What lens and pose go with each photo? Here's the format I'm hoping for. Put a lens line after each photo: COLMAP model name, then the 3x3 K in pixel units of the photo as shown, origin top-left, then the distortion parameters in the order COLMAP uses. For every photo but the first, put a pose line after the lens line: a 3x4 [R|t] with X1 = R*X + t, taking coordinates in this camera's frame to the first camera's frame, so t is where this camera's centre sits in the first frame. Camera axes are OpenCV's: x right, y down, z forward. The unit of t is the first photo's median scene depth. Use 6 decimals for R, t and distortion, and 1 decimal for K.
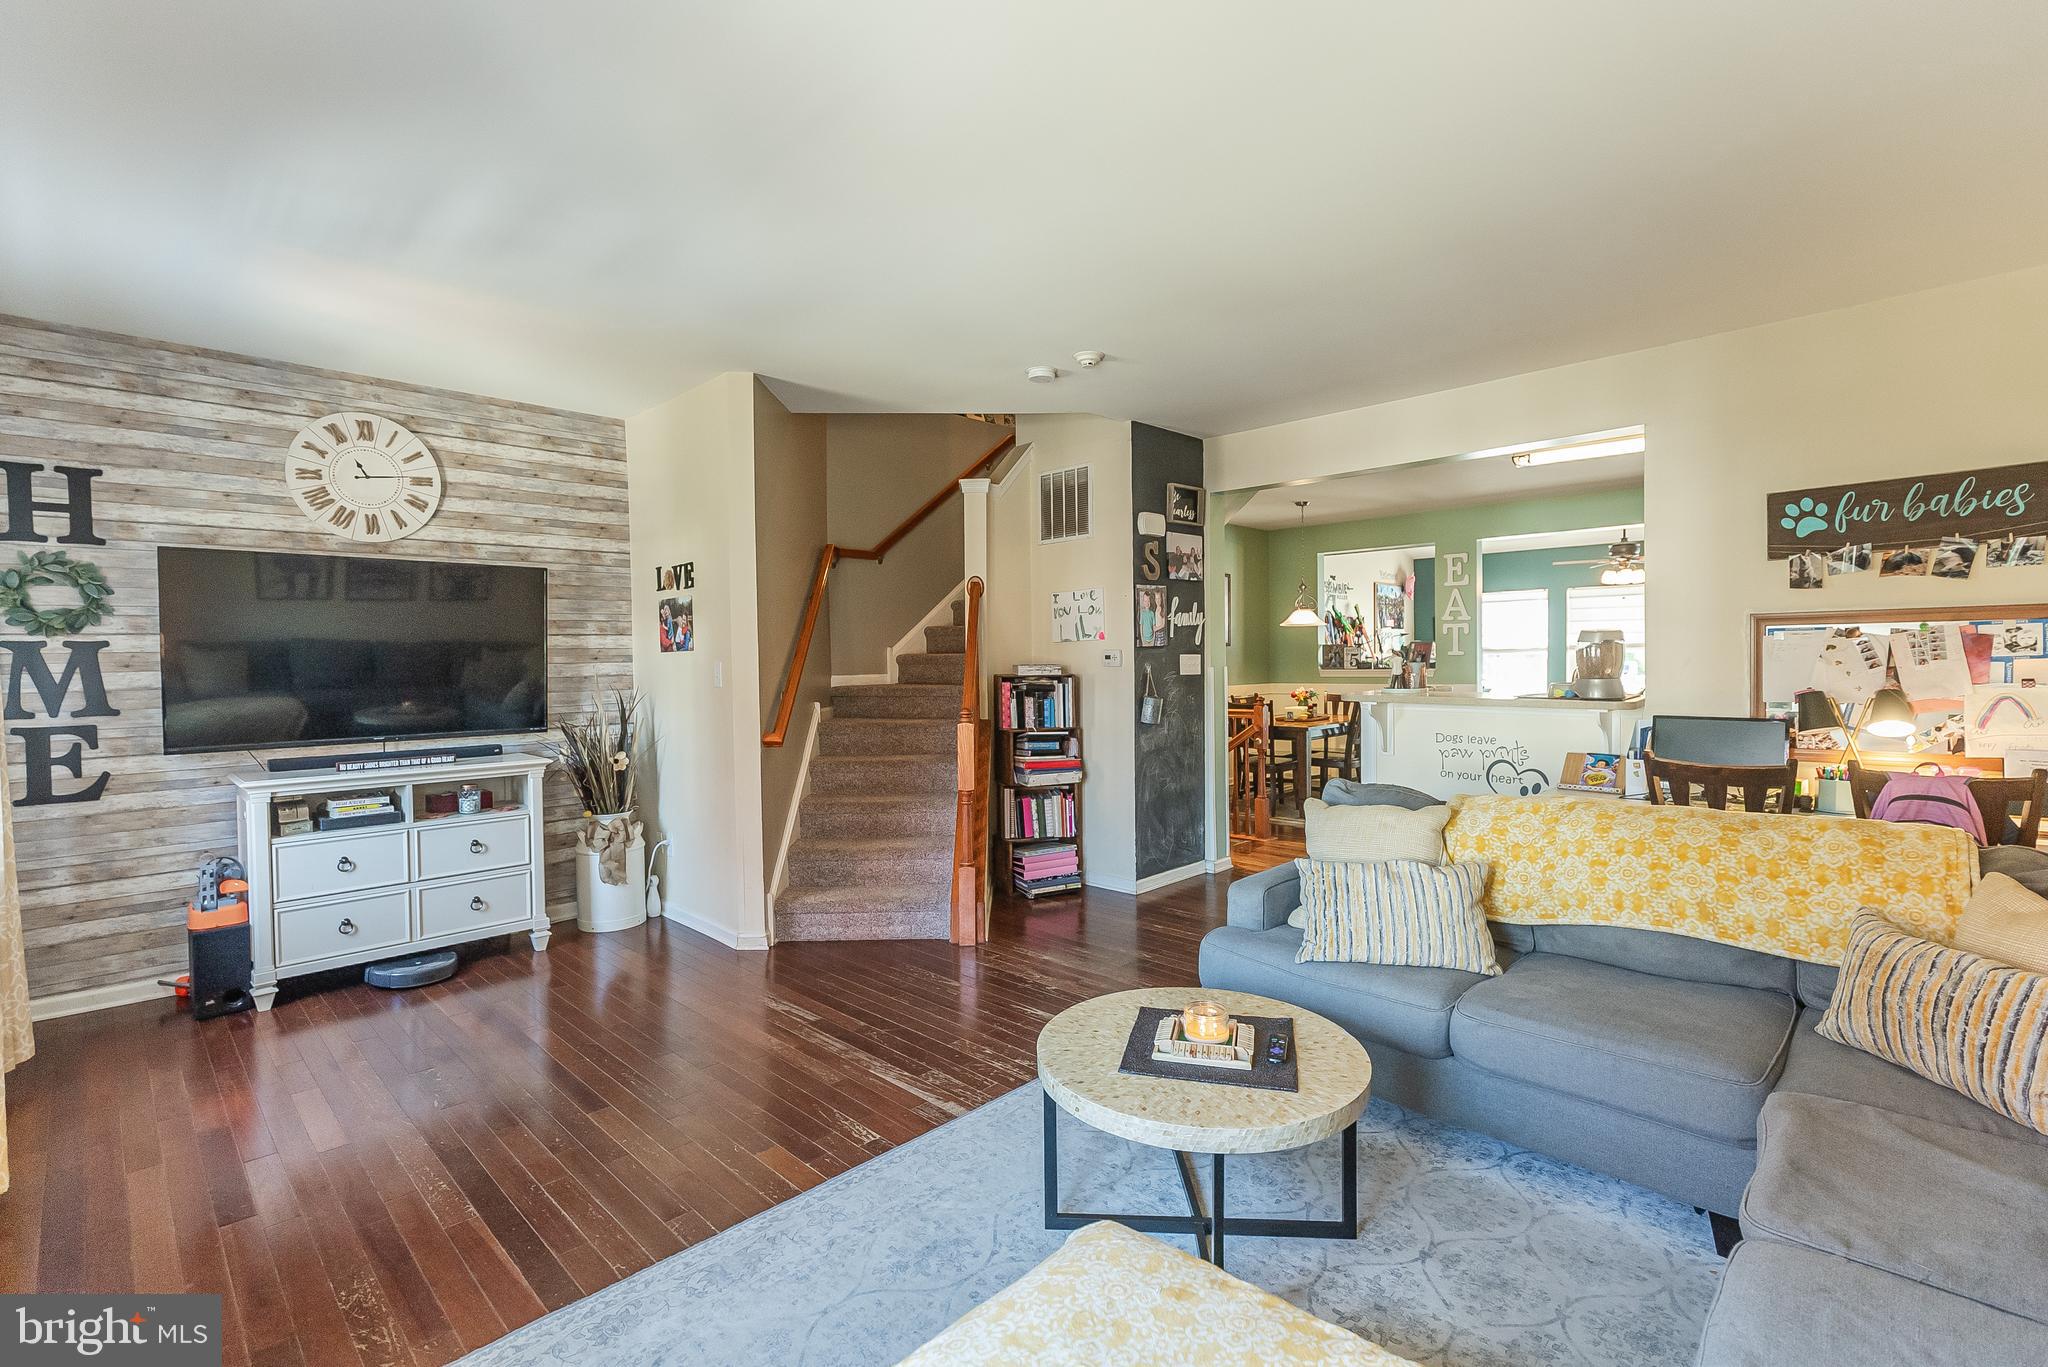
lens RADIAL K [[935.3, 0, 1030.3], [0, 935.3, 645.3], [0, 0, 1]] dist [-0.000671, -0.000413]
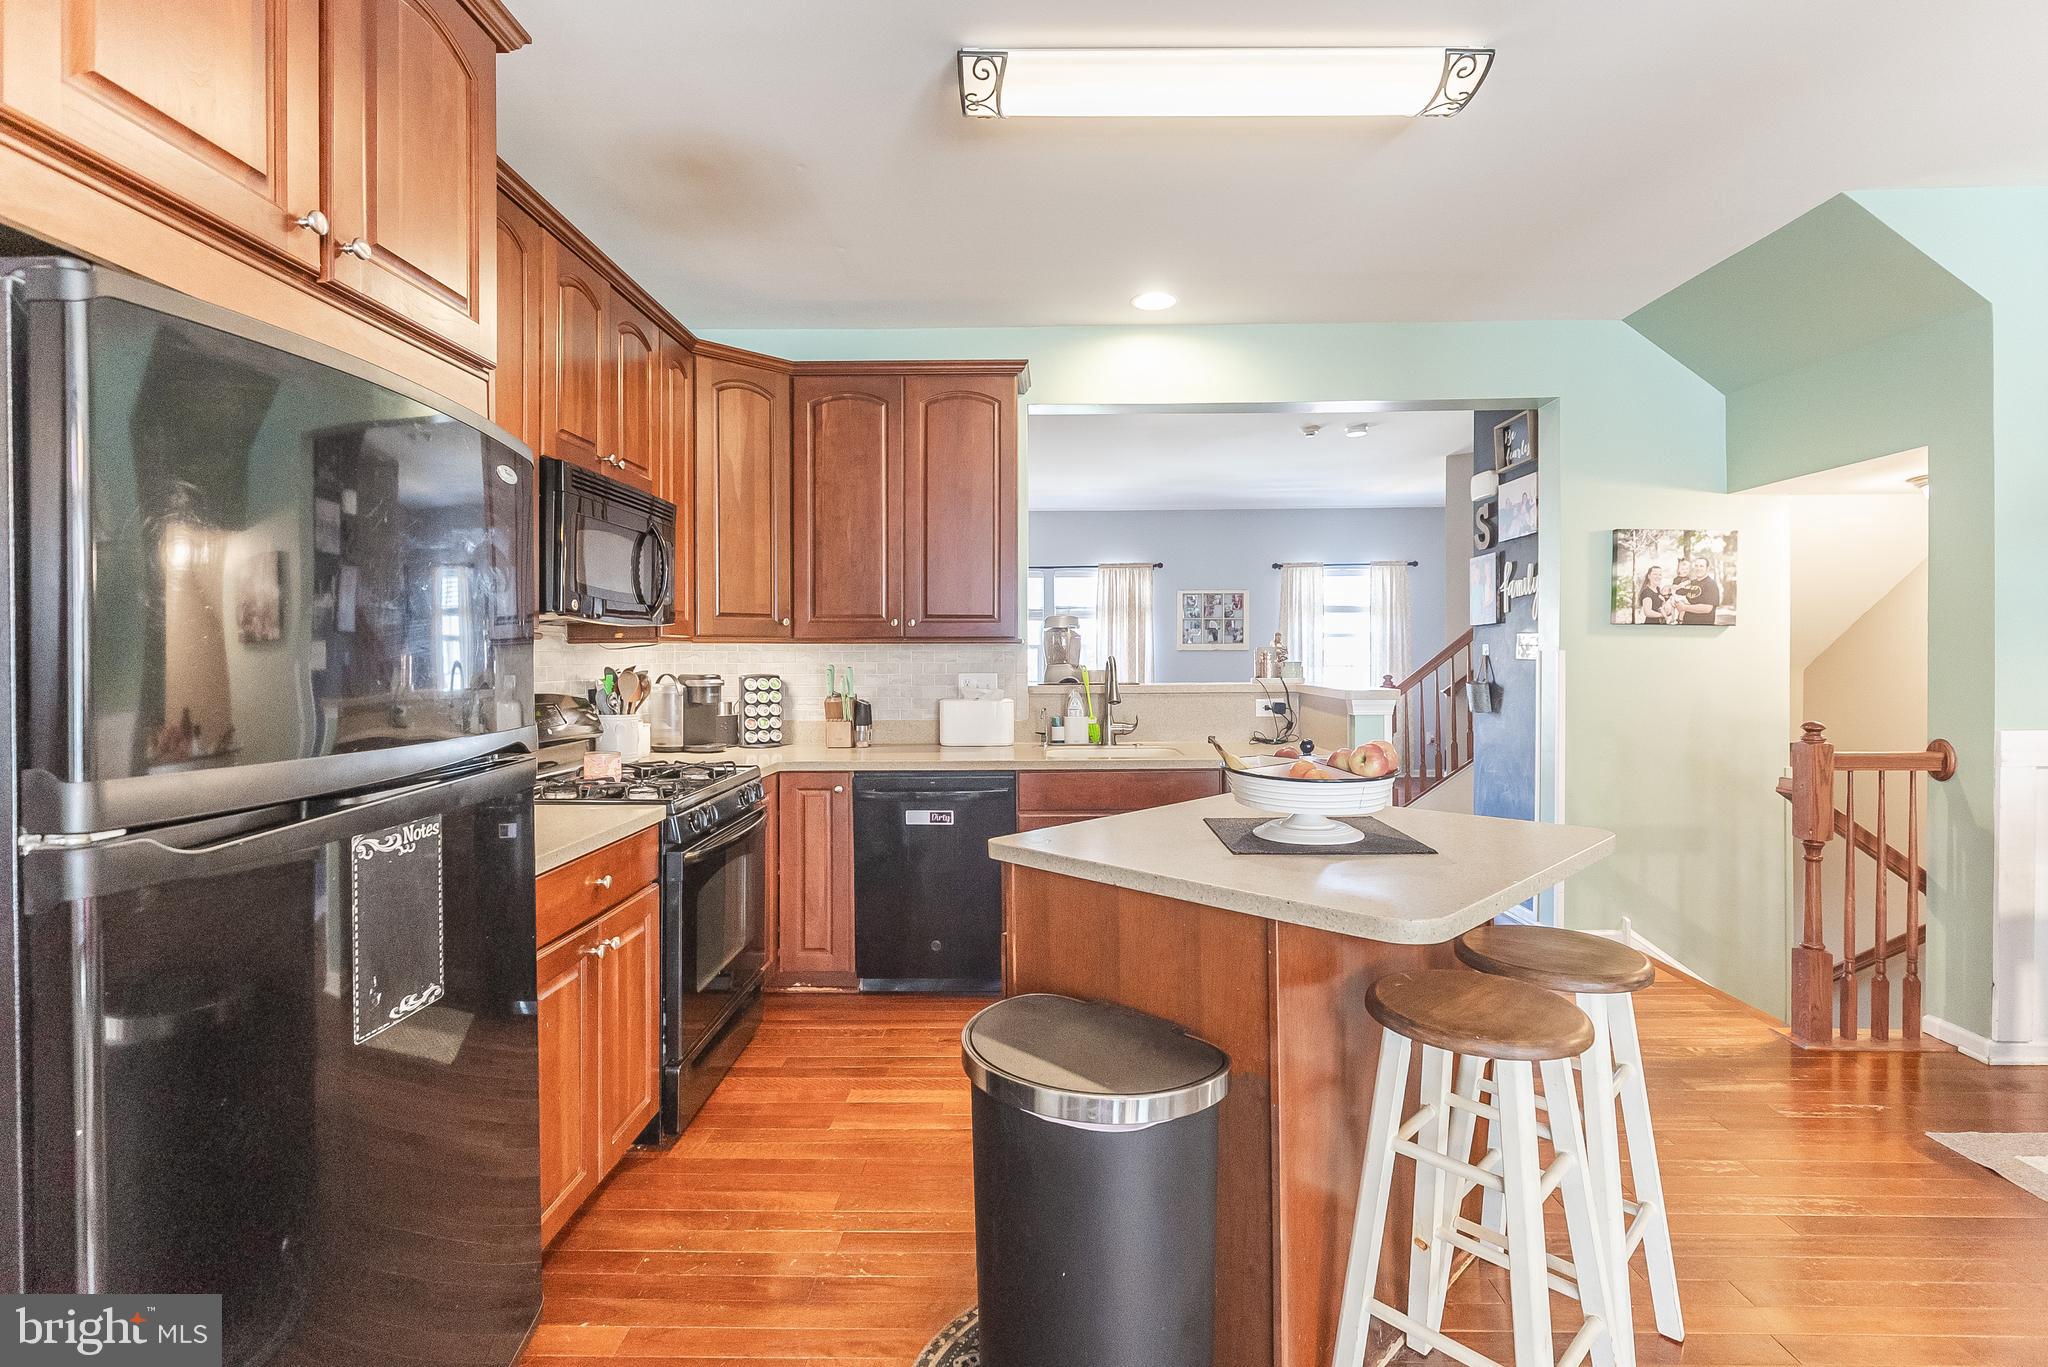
lens RADIAL K [[930.4, 0, 1035.7], [0, 930.4, 660.1], [0, 0, 1]] dist [-0.001569, -0.000704]
pose [[-0.728082, 0.024576, -0.685049, 1.267680], [0.024427, 0.999653, 0.009901, 0.019252], [0.685054, -0.009526, -0.728430, 1.644187]]
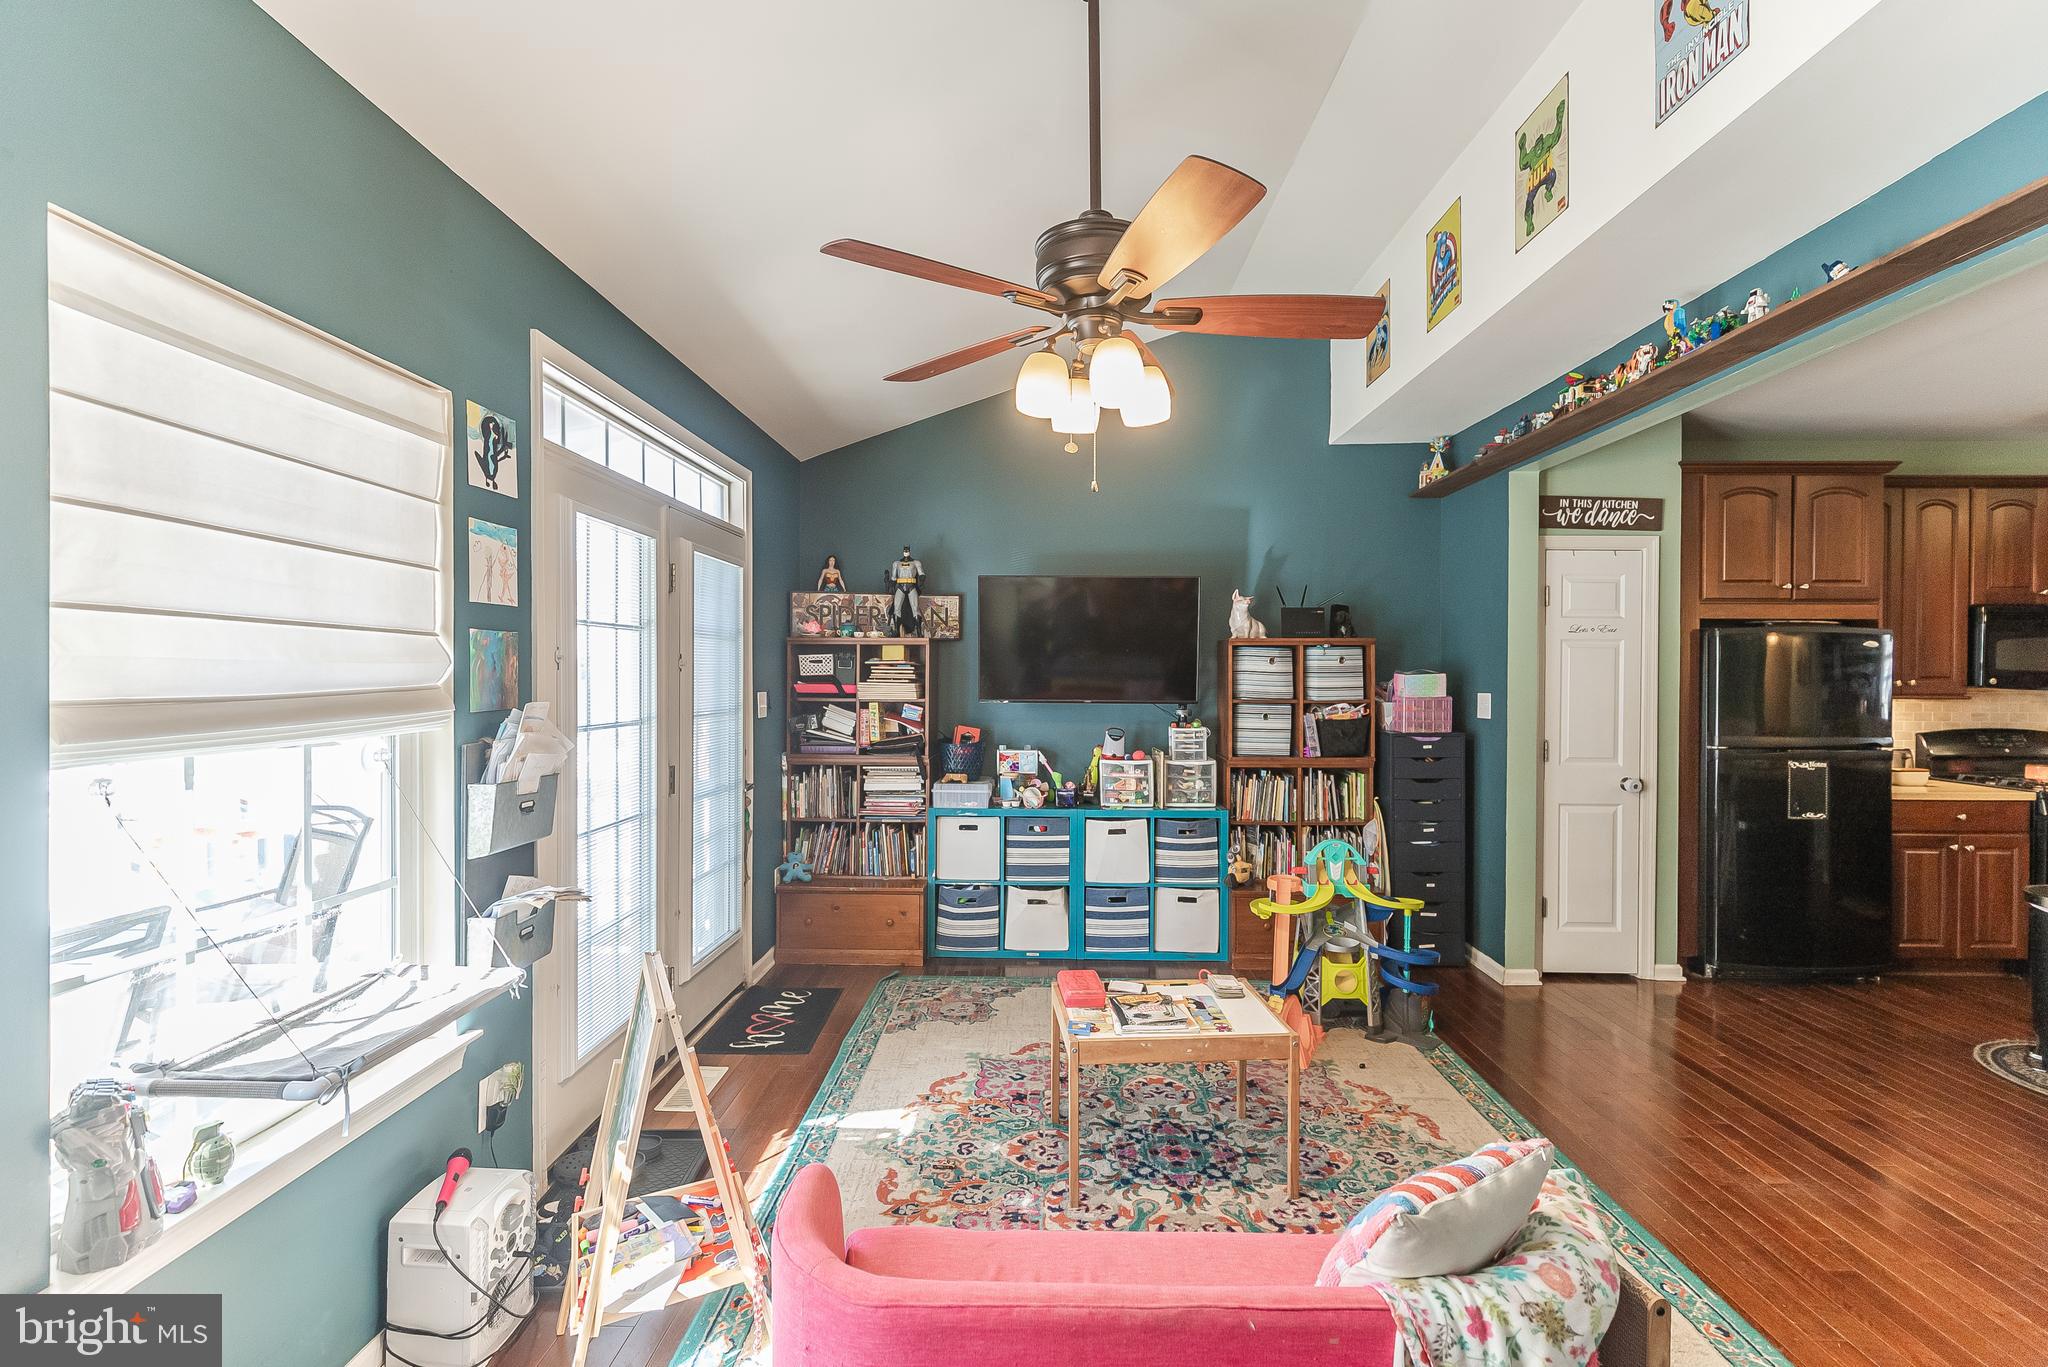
lens RADIAL K [[918.3, 0, 1024.0], [0, 918.3, 683.5], [0, 0, 1]] dist [0.001658, 0.000589]
pose [[-0.678277, 0.009643, 0.734743, 1.065314], [0.001944, 0.999934, -0.011329, -0.002499], [-0.734804, -0.006256, -0.678251, 2.542140]]
